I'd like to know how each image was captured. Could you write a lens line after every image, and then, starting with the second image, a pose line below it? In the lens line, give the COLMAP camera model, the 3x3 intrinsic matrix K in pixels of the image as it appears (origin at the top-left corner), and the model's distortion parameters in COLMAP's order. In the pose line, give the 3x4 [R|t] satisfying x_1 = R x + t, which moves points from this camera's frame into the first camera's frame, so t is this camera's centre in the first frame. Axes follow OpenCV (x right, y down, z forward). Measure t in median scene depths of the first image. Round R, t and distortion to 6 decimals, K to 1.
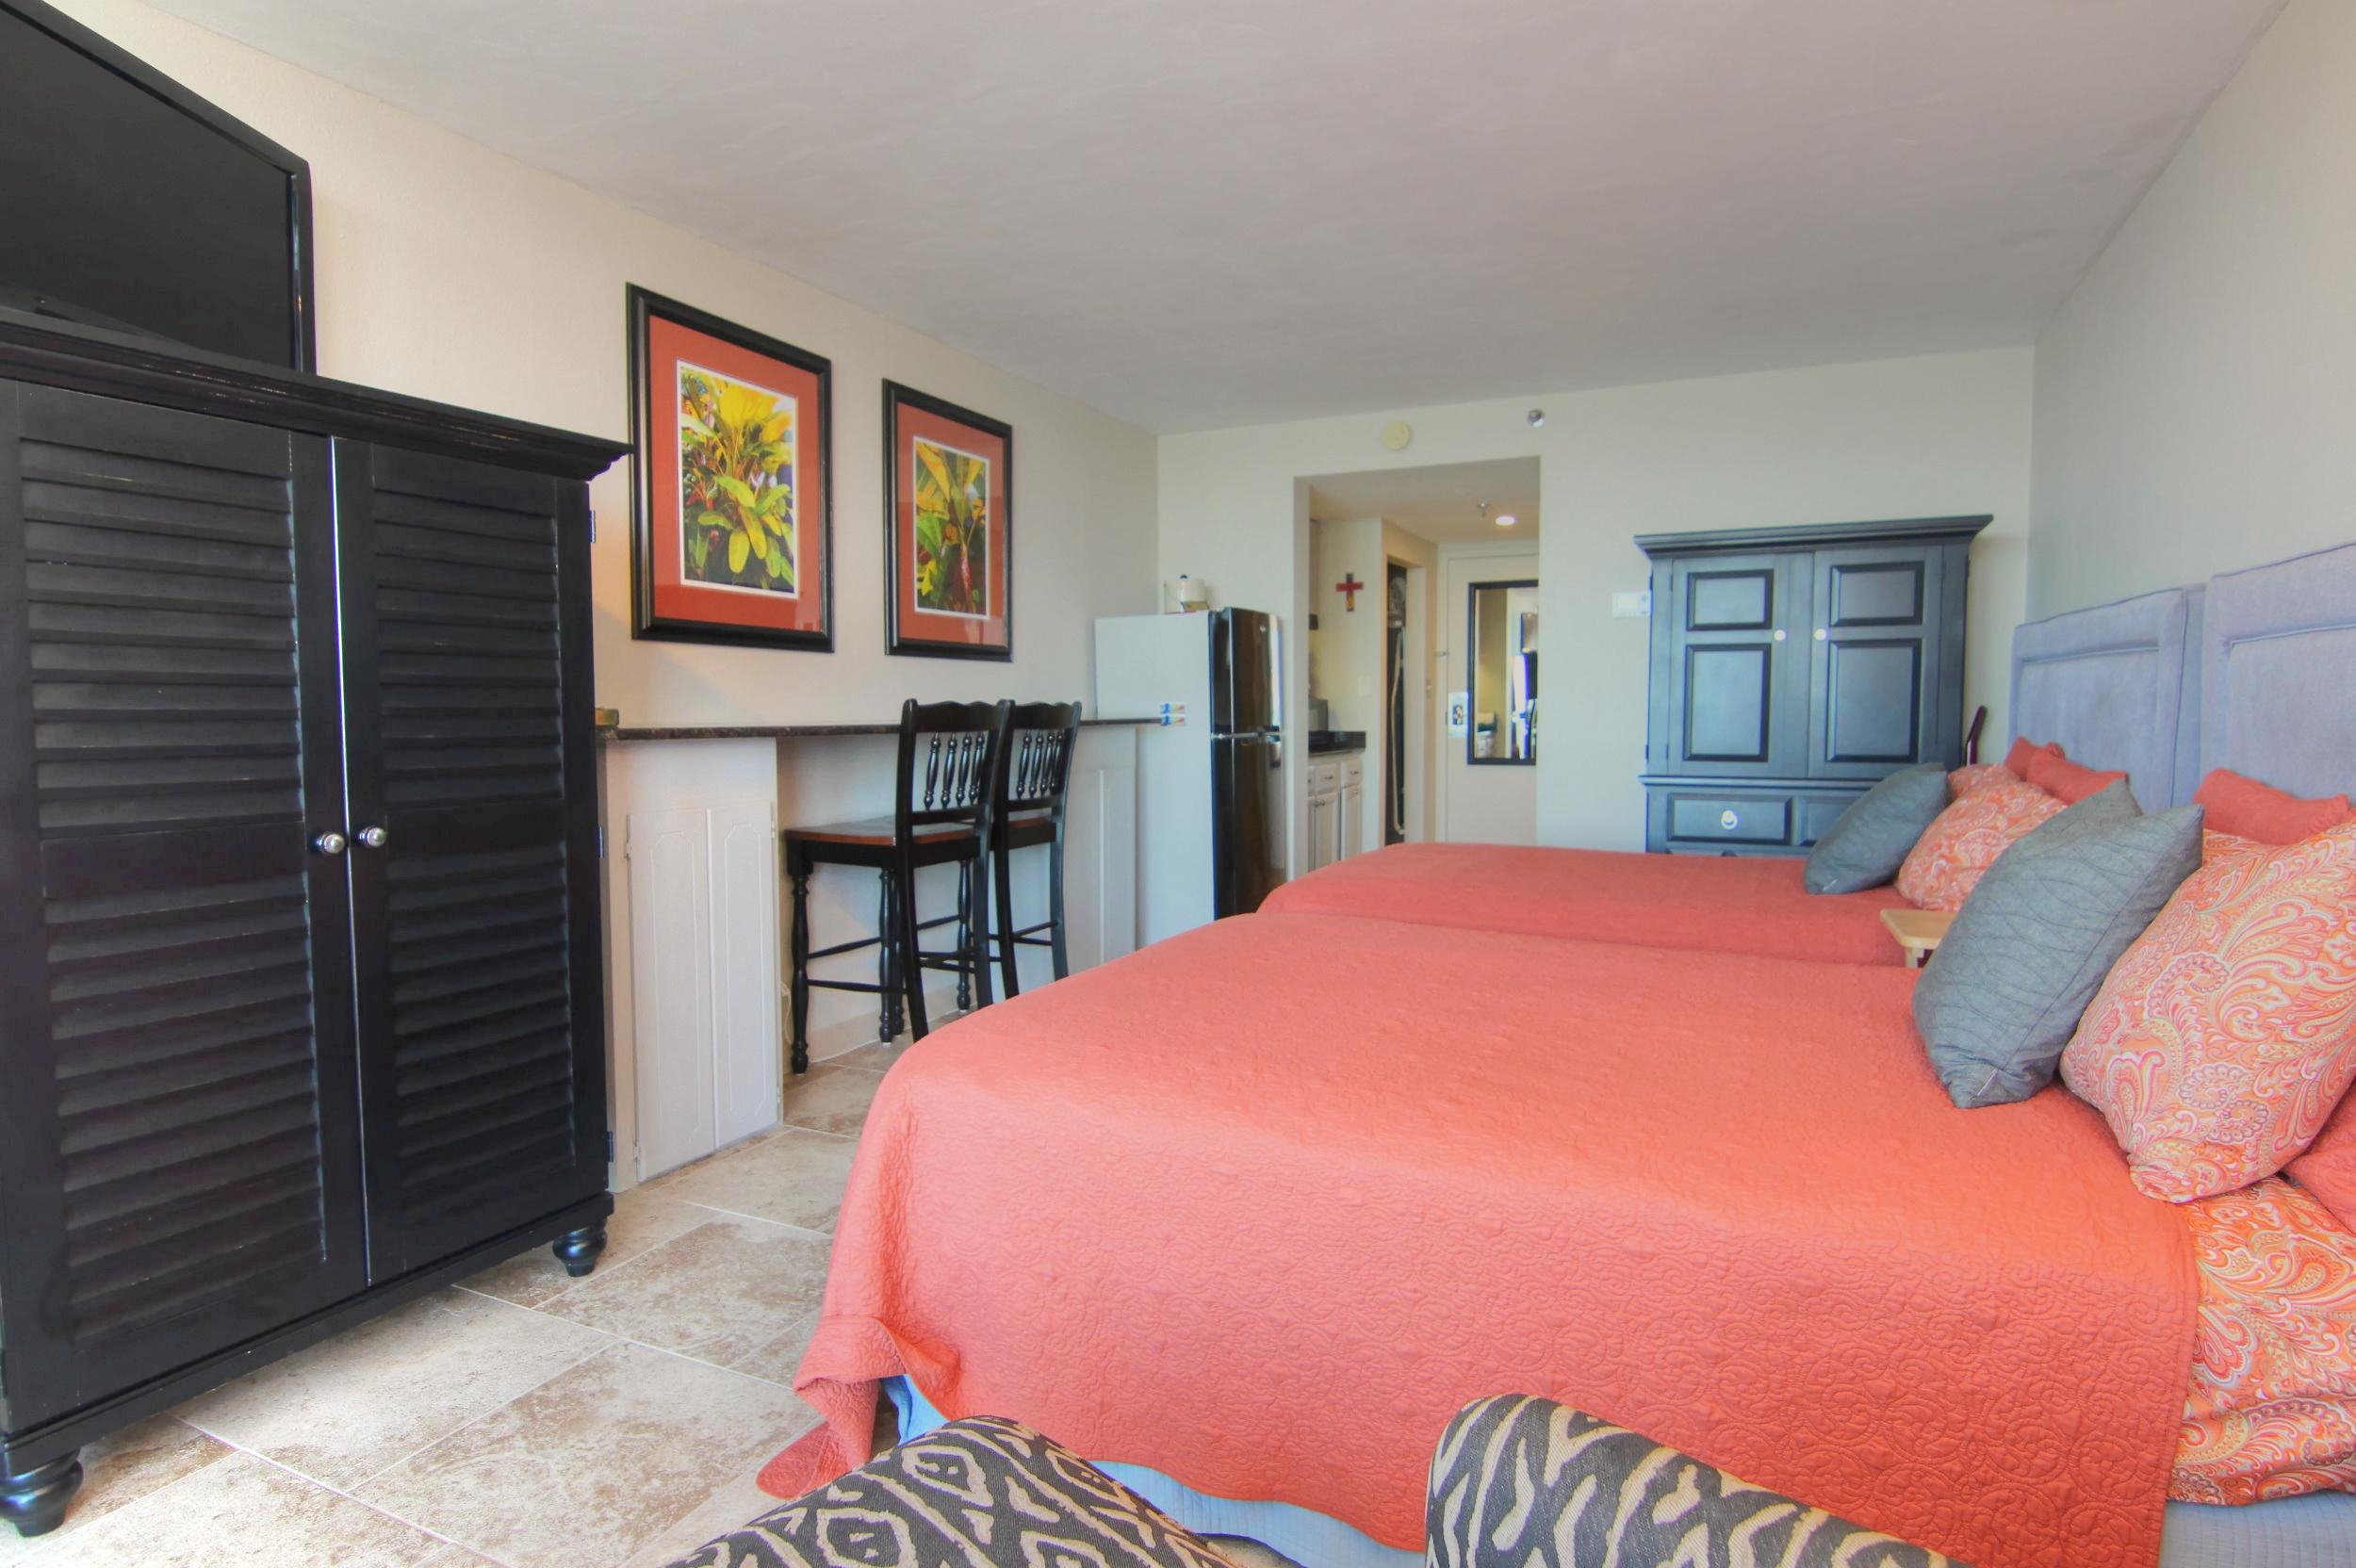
lens RADIAL K [[1212.2, 0, 1185.2], [0, 1212.2, 793.1], [0, 0, 1]] dist [-0.012238, -0.005394]
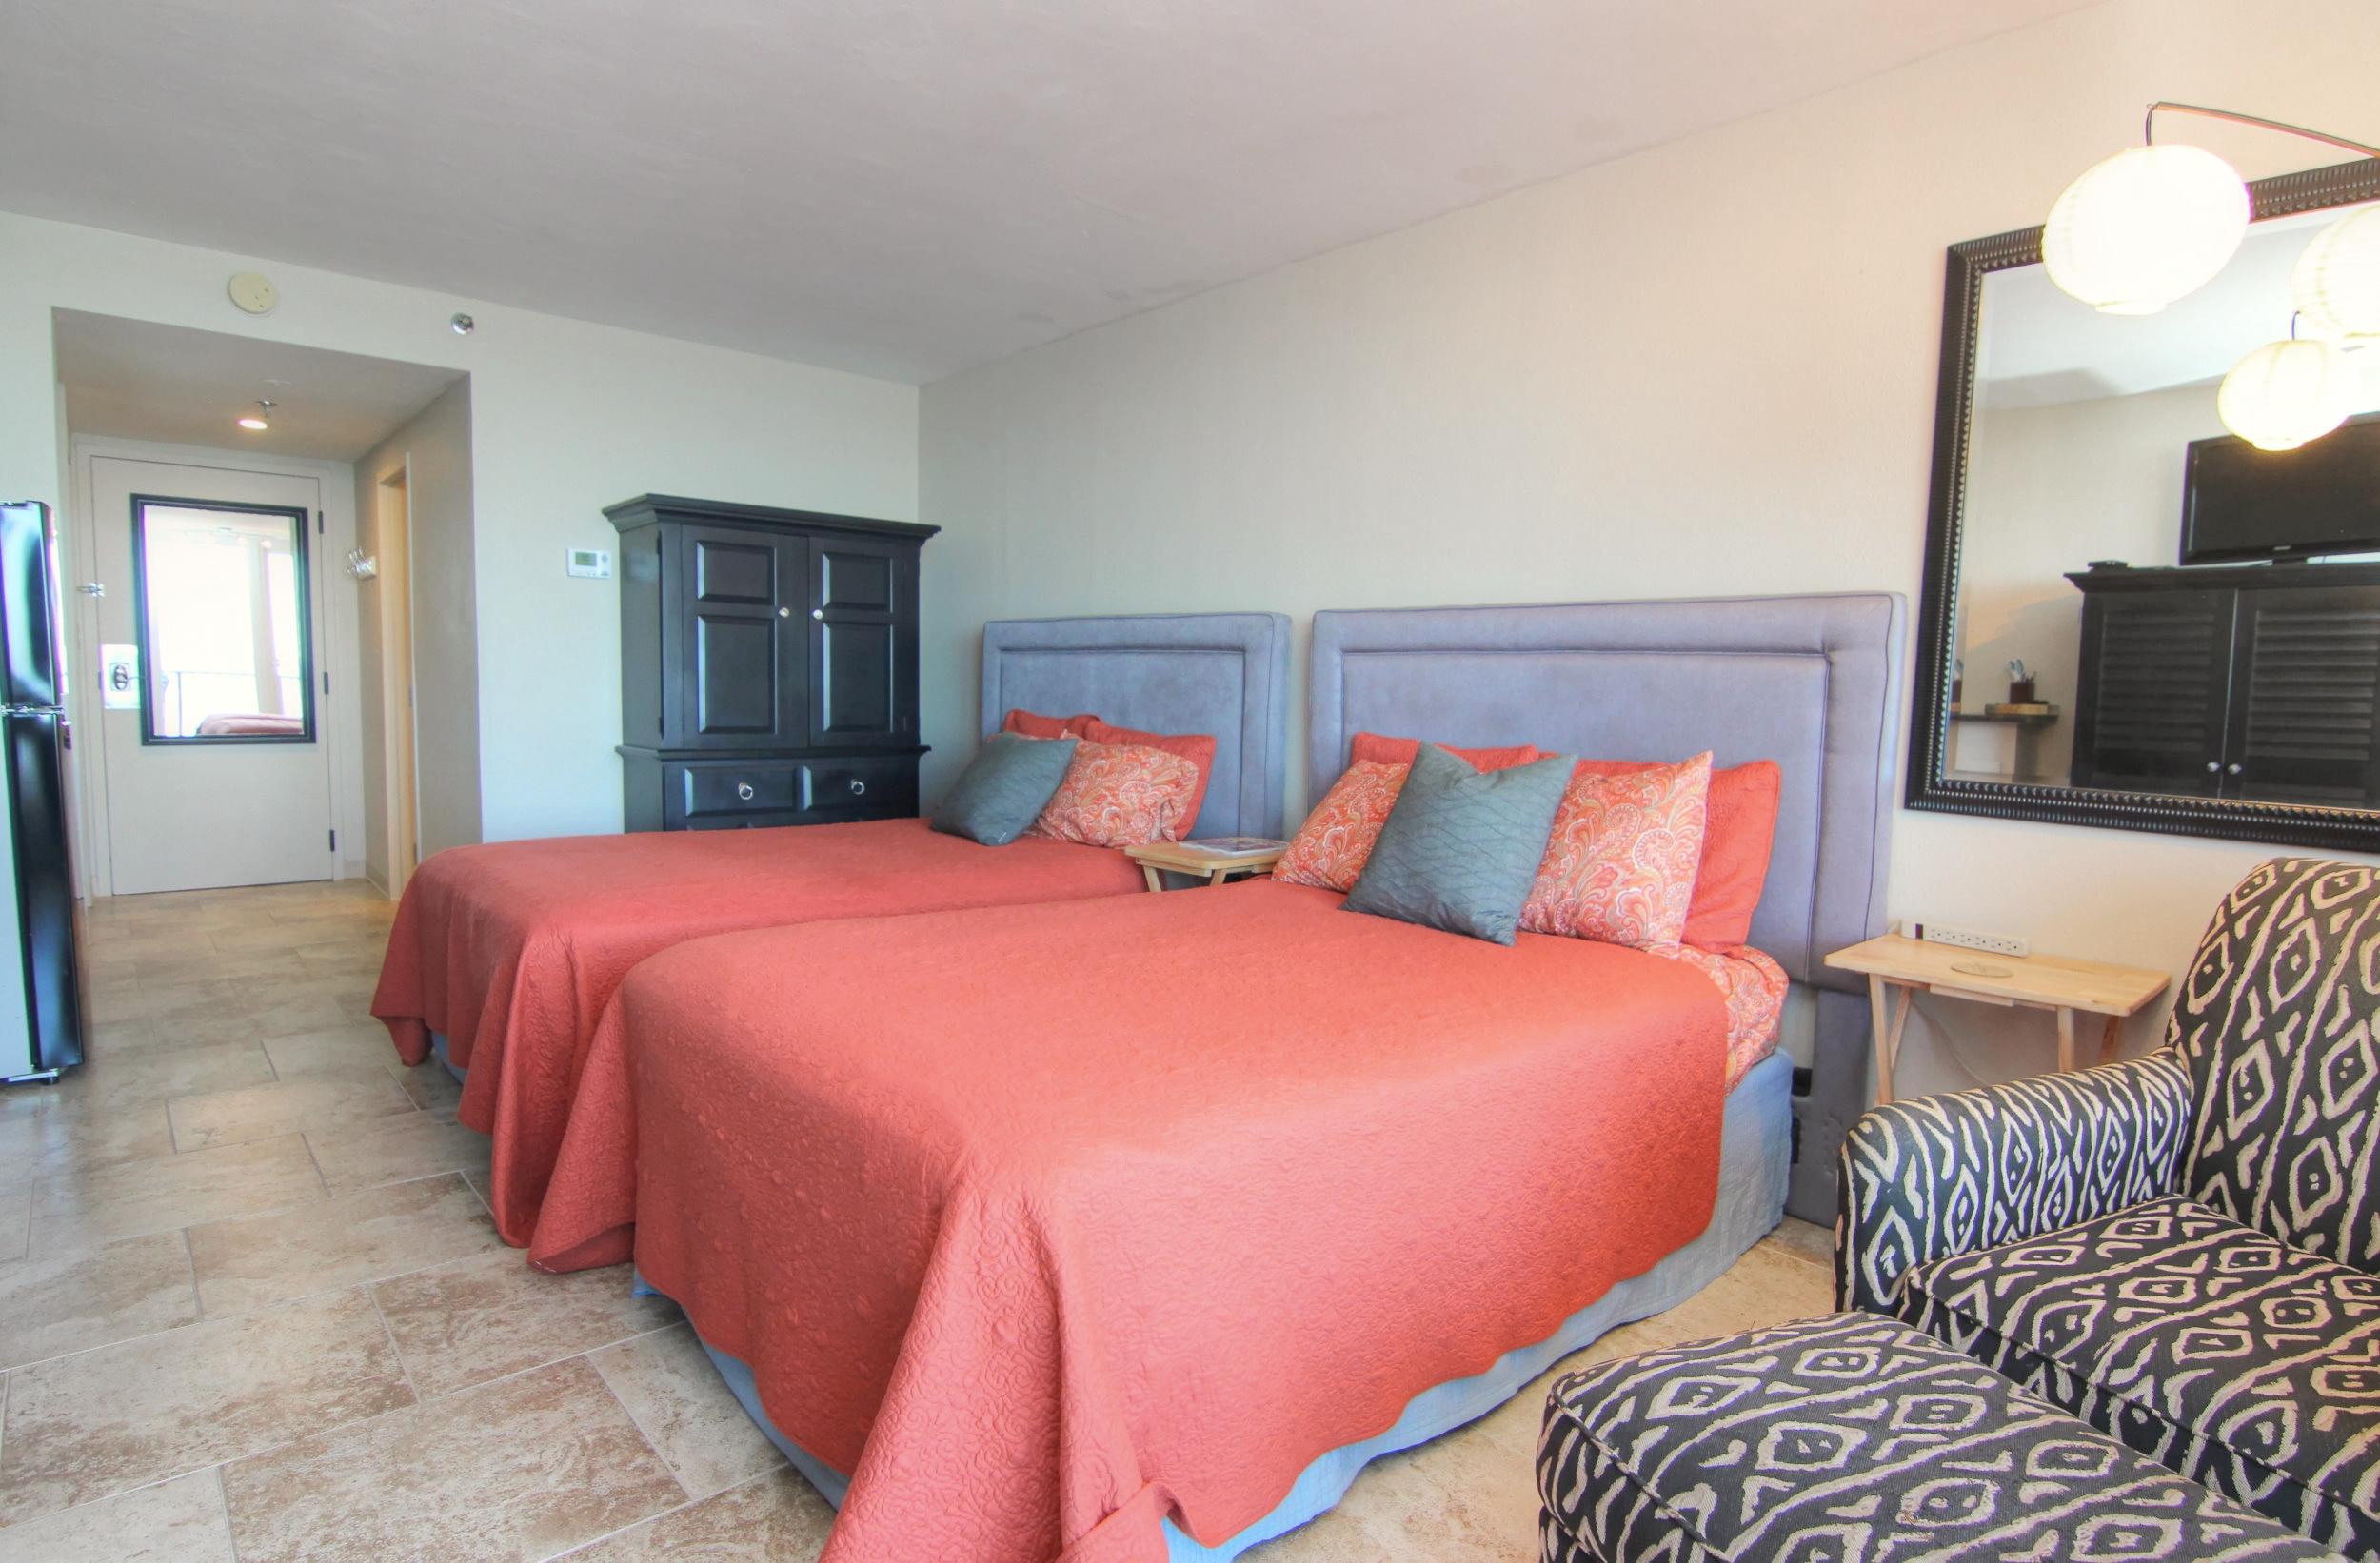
lens RADIAL K [[1246.2, 0, 1177.4], [0, 1246.2, 789.9], [0, 0, 1]] dist [-0.005375, -0.010407]
pose [[0.406257, -0.060726, 0.911739, -0.416208], [0.039425, 0.998025, 0.048906, -0.018621], [-0.912908, 0.016077, 0.407848, 0.289231]]
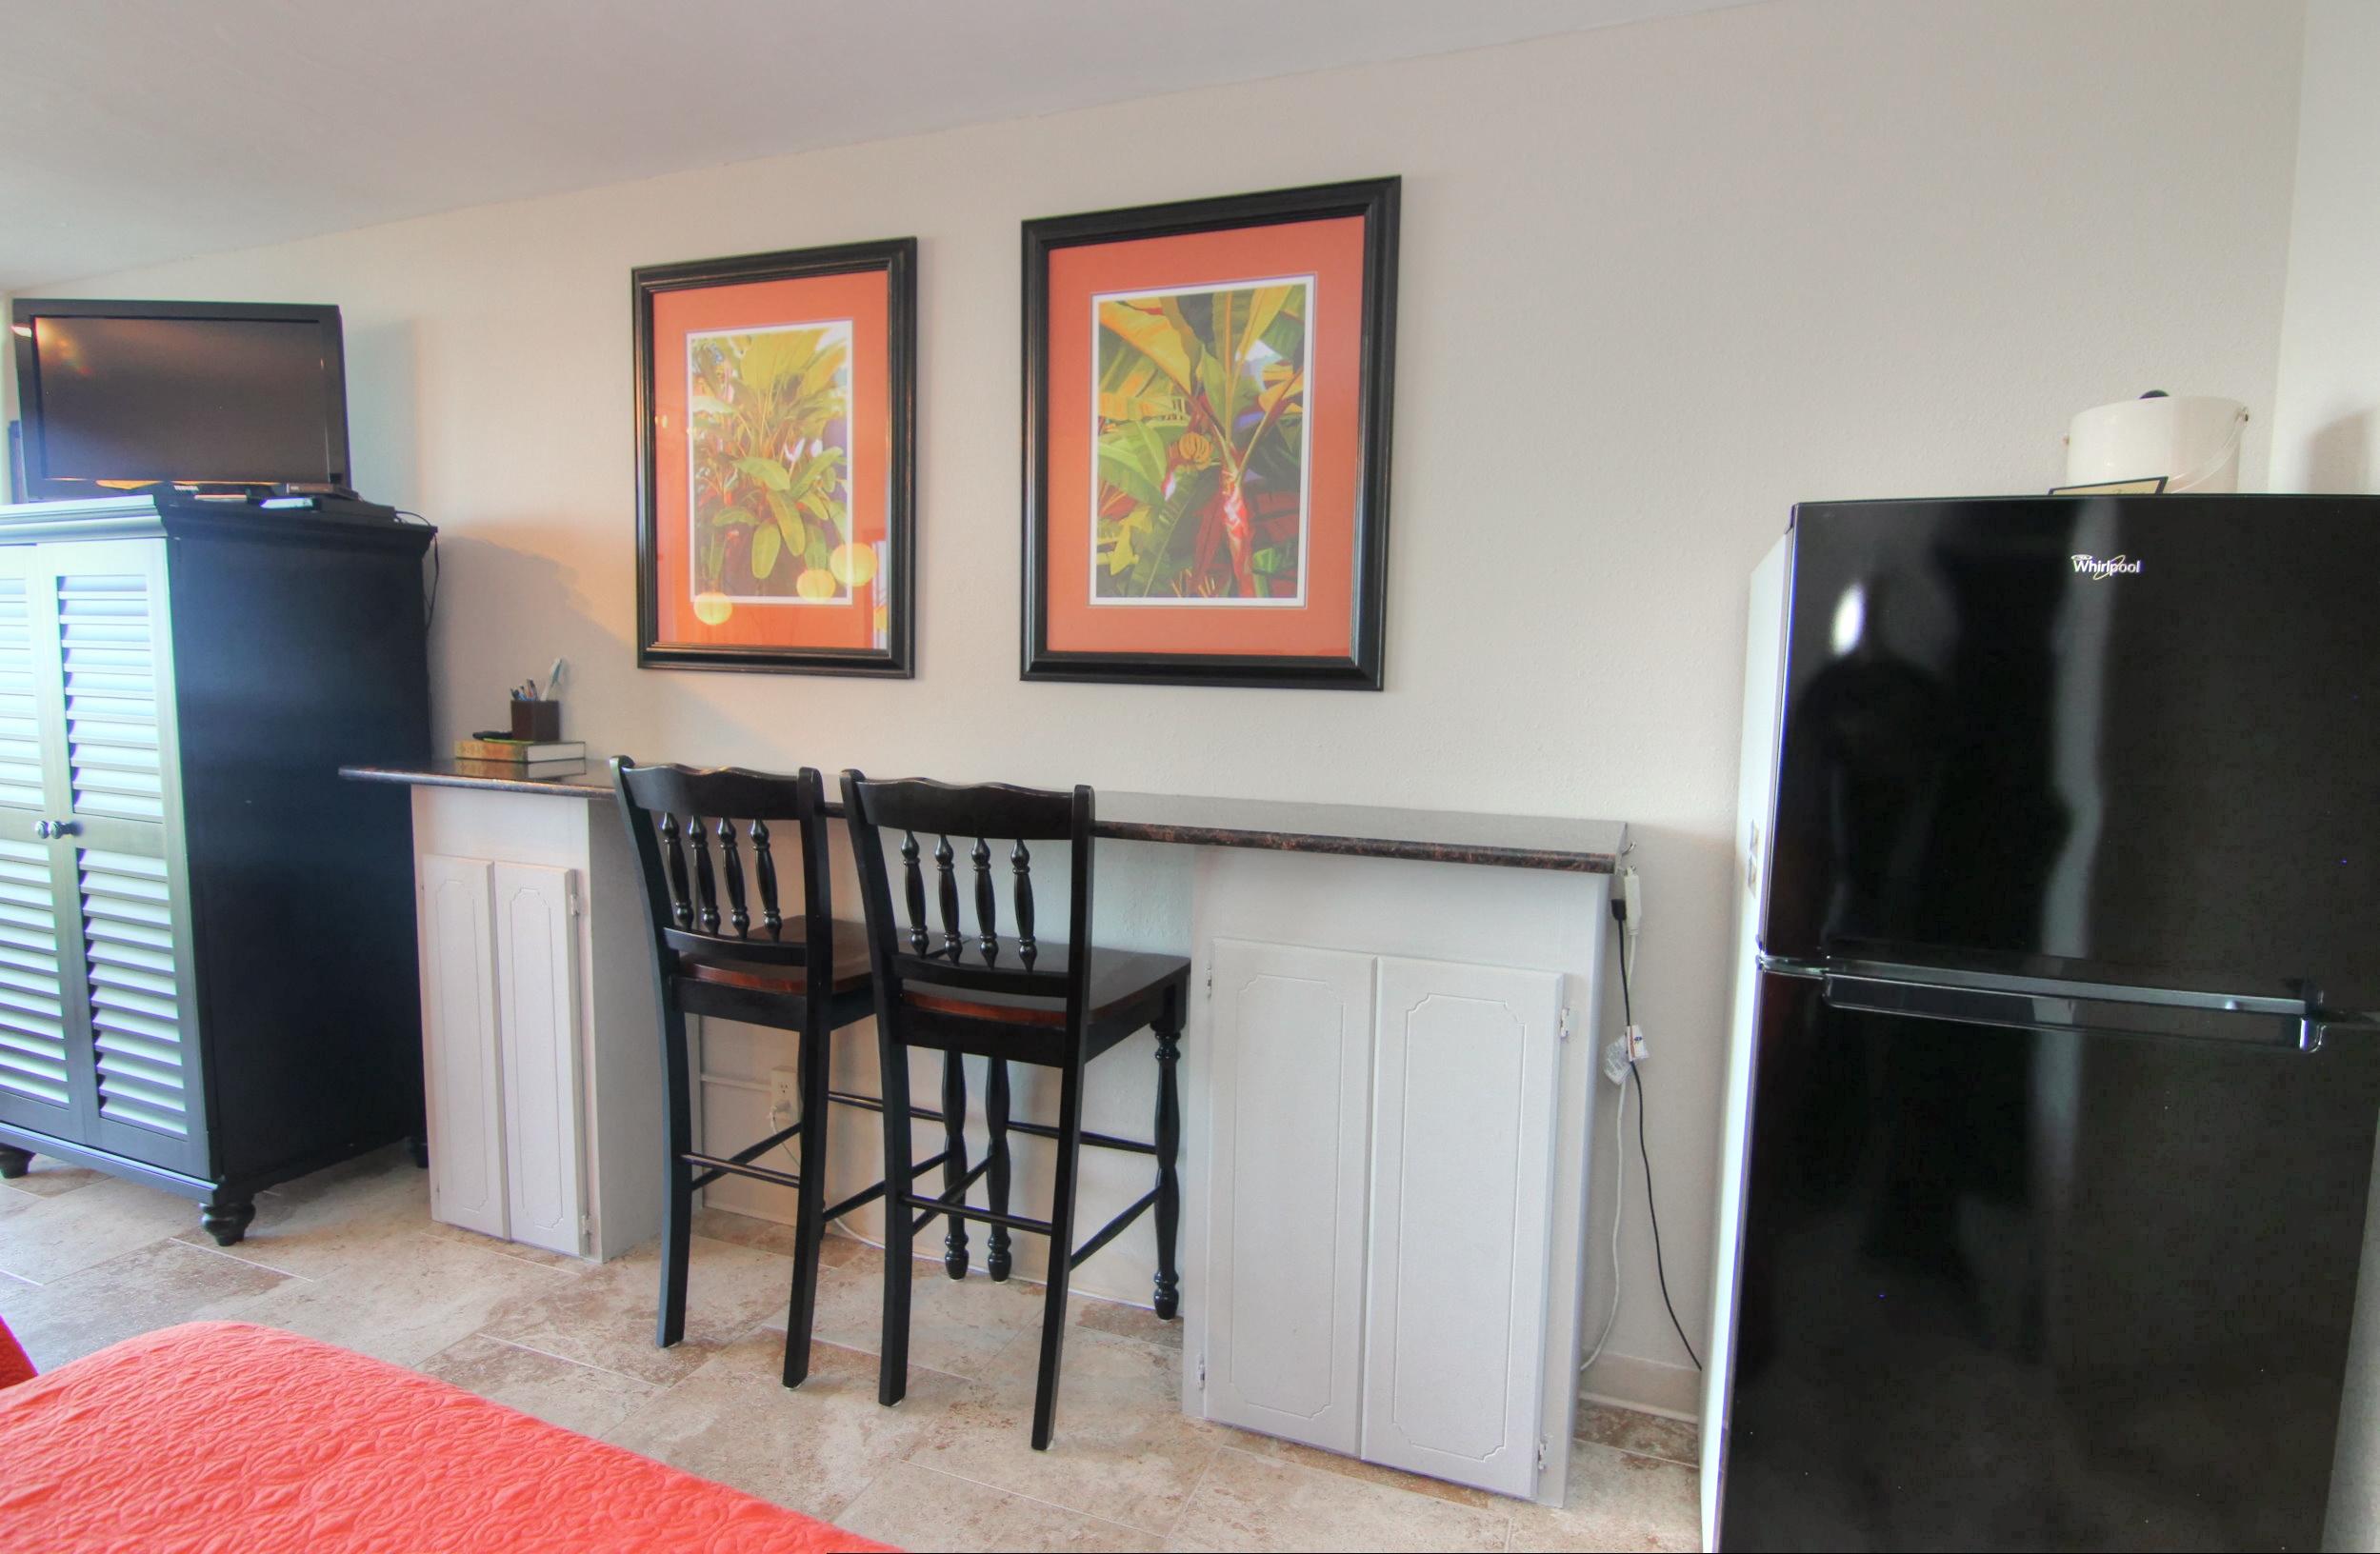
lens RADIAL K [[1187.8, 0, 1211.5], [0, 1187.8, 797.5], [0, 0, 1]] dist [-0.012558, -0.001181]
pose [[0.083747, 0.101774, -0.991276, 0.394867], [-0.099326, 0.990669, 0.093320, -0.131903], [0.991524, 0.090644, 0.093075, 1.135696]]
